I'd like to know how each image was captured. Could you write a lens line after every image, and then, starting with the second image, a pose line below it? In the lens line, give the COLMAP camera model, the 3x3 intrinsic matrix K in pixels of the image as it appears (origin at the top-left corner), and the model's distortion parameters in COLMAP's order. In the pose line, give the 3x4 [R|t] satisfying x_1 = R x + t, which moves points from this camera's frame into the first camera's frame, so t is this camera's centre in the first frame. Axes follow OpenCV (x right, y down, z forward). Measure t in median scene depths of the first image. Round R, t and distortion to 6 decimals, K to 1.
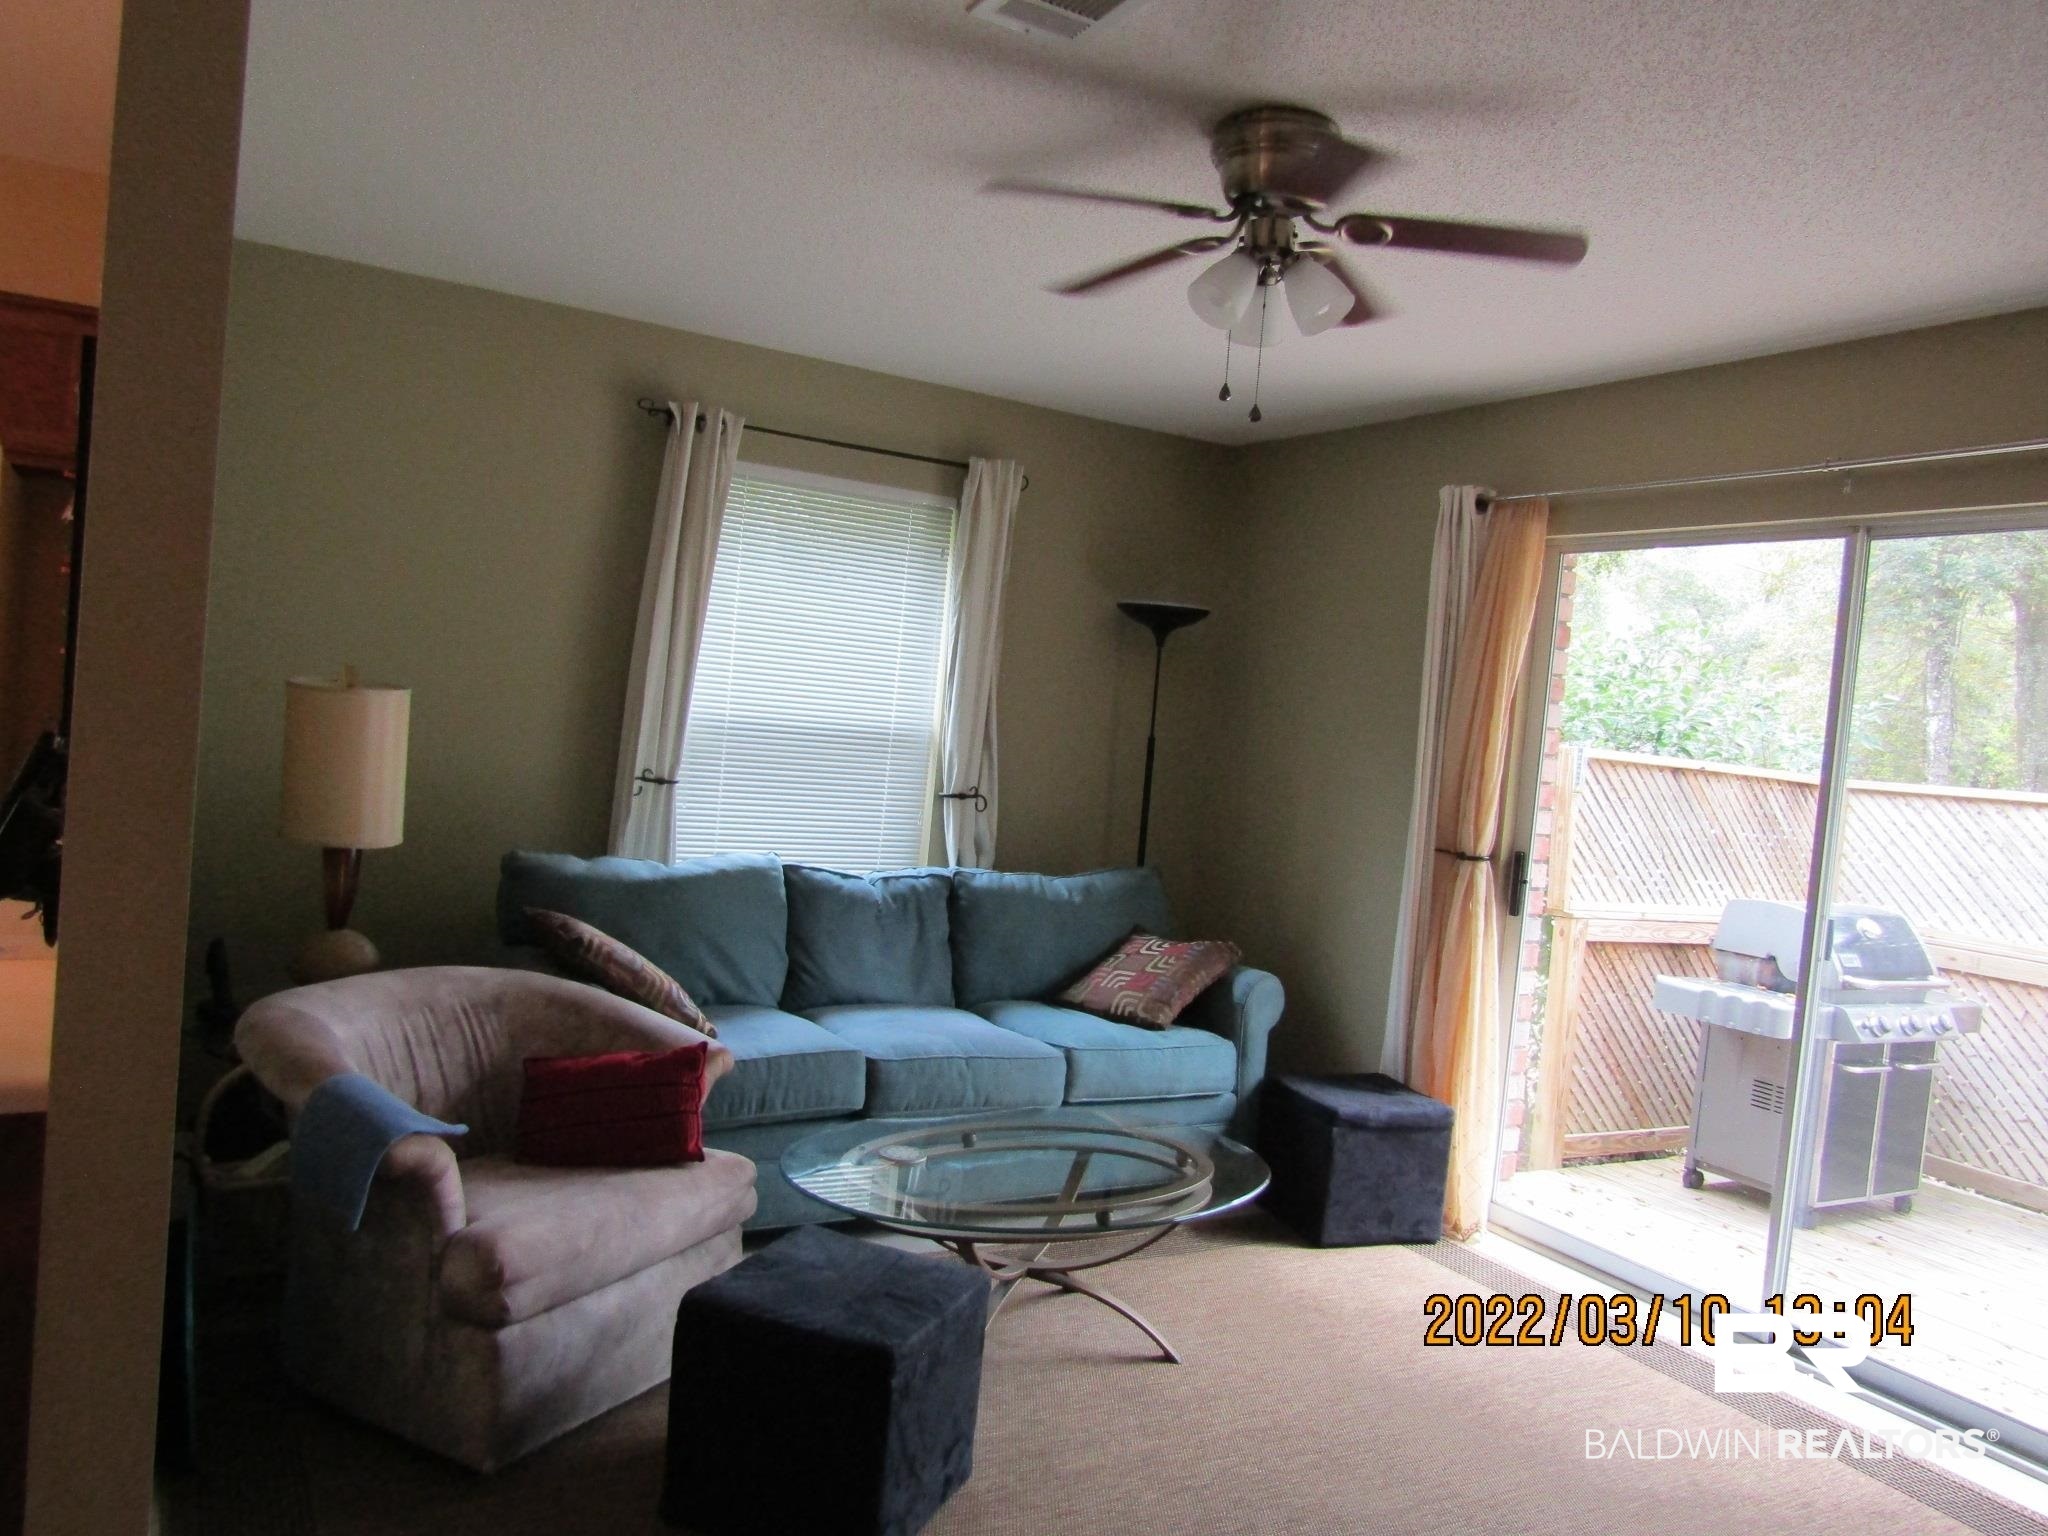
lens RADIAL K [[1469.7, 0, 1034.2], [0, 1469.7, 765.3], [0, 0, 1]] dist [-0.005372, -0.000178]
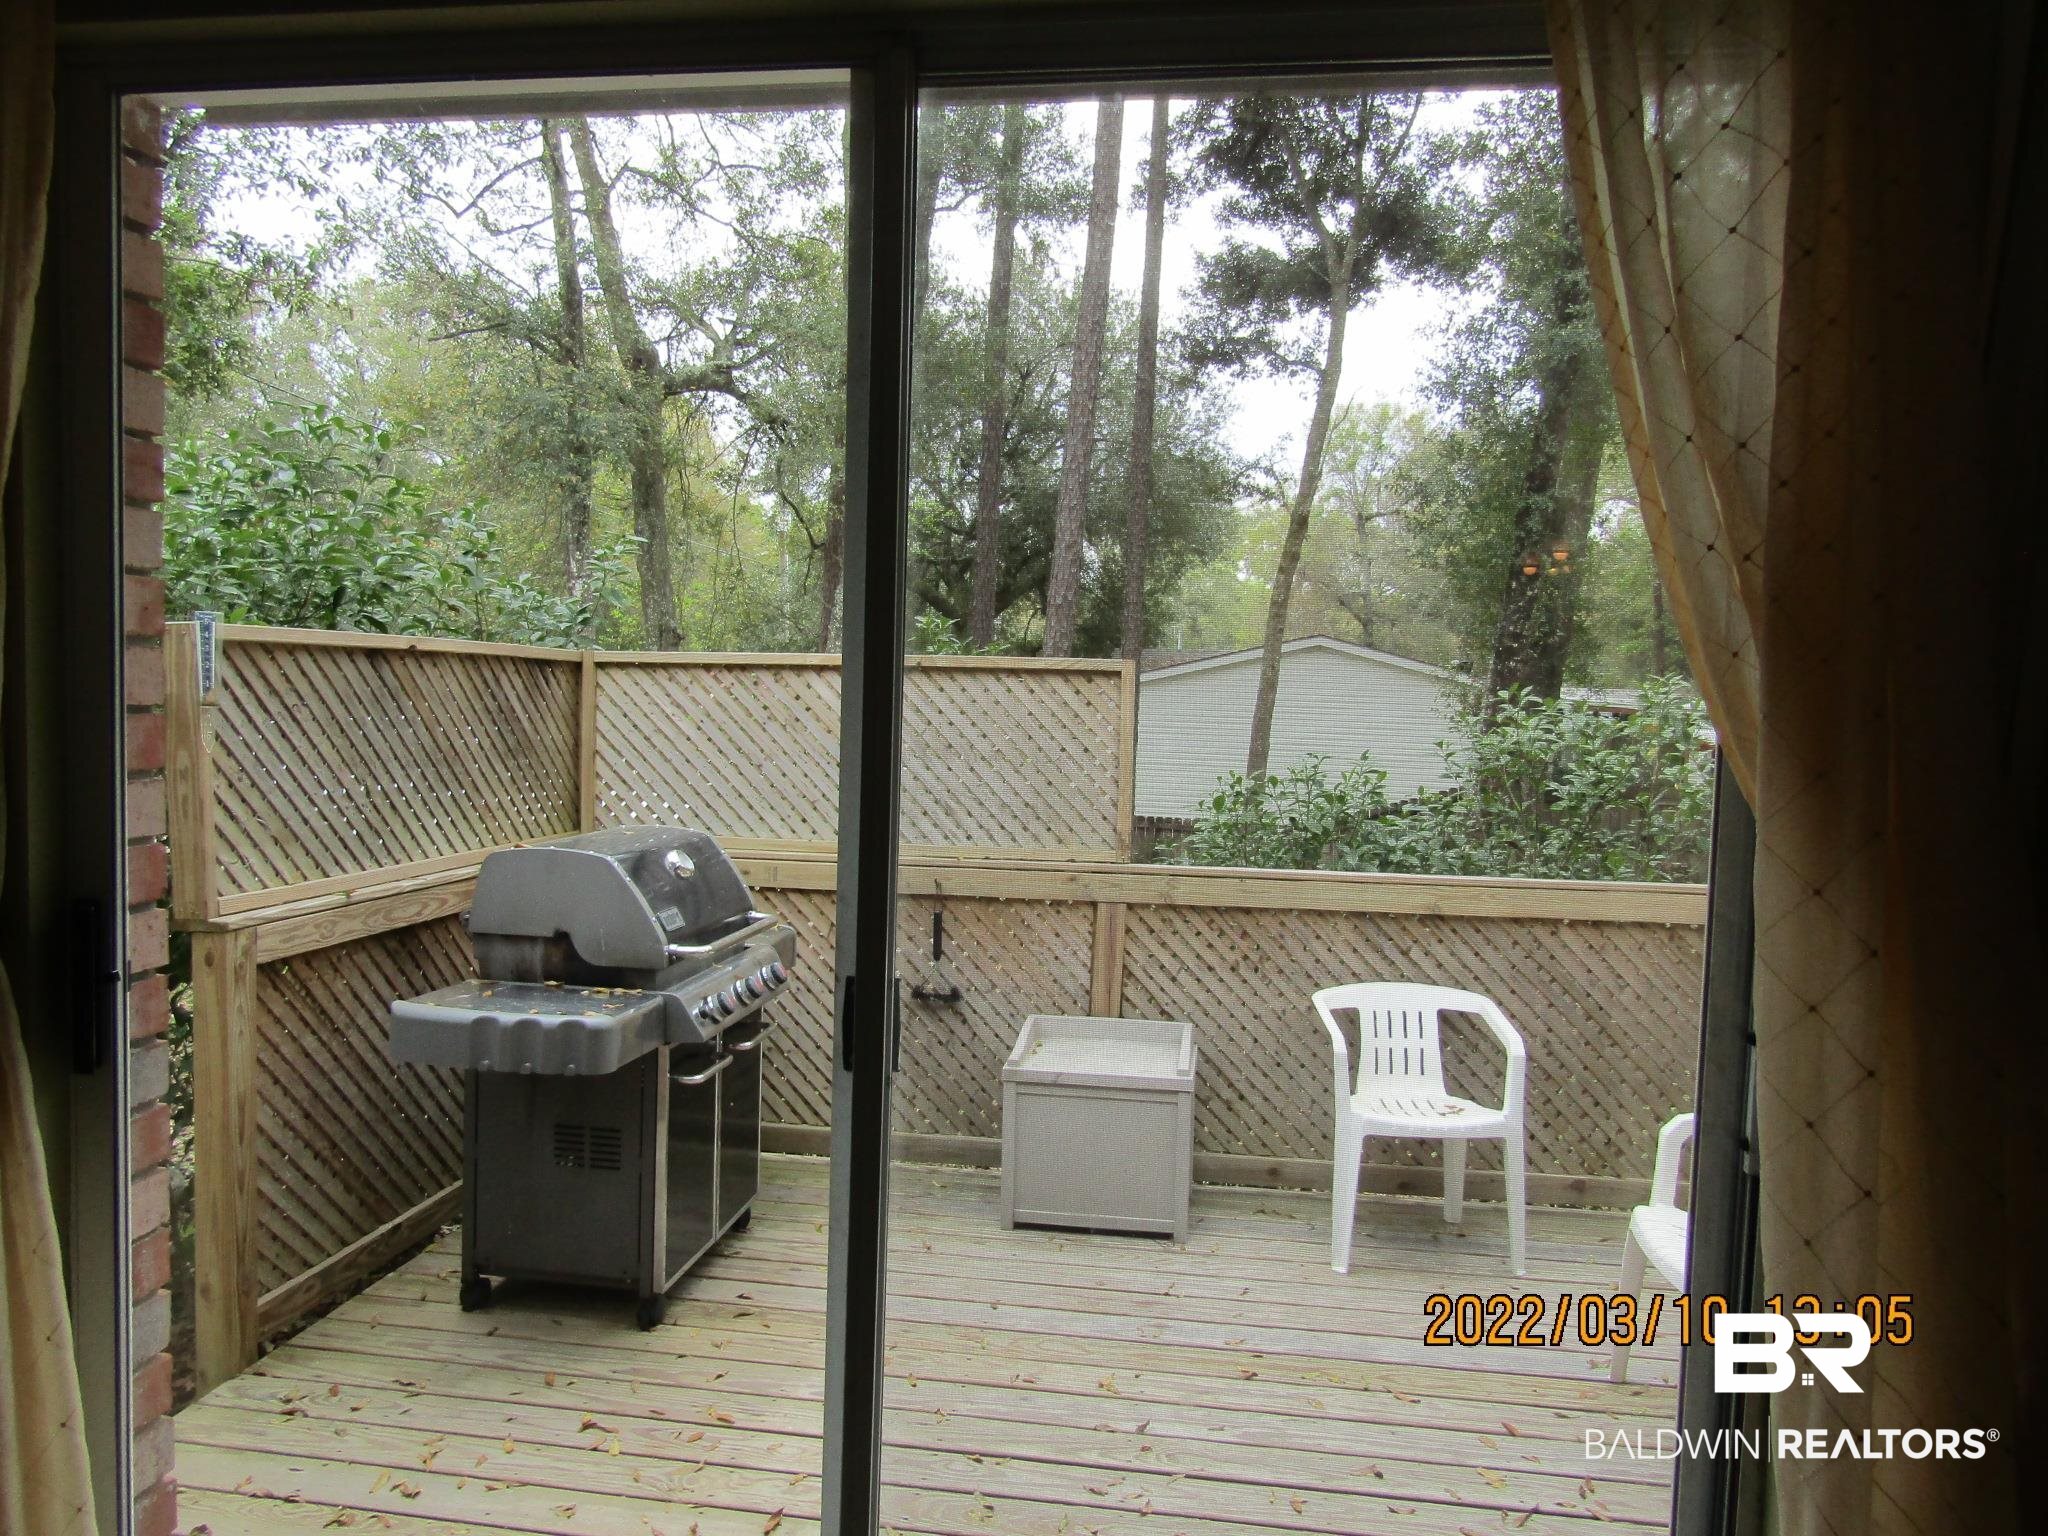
lens RADIAL K [[1469.7, 0, 1034.2], [0, 1469.7, 765.3], [0, 0, 1]] dist [-0.005372, -0.000178]
pose [[0.638130, -0.120236, 0.760483, 0.141461], [0.055795, 0.992356, 0.110078, -0.002299], [-0.767905, -0.027813, 0.639960, 0.396833]]
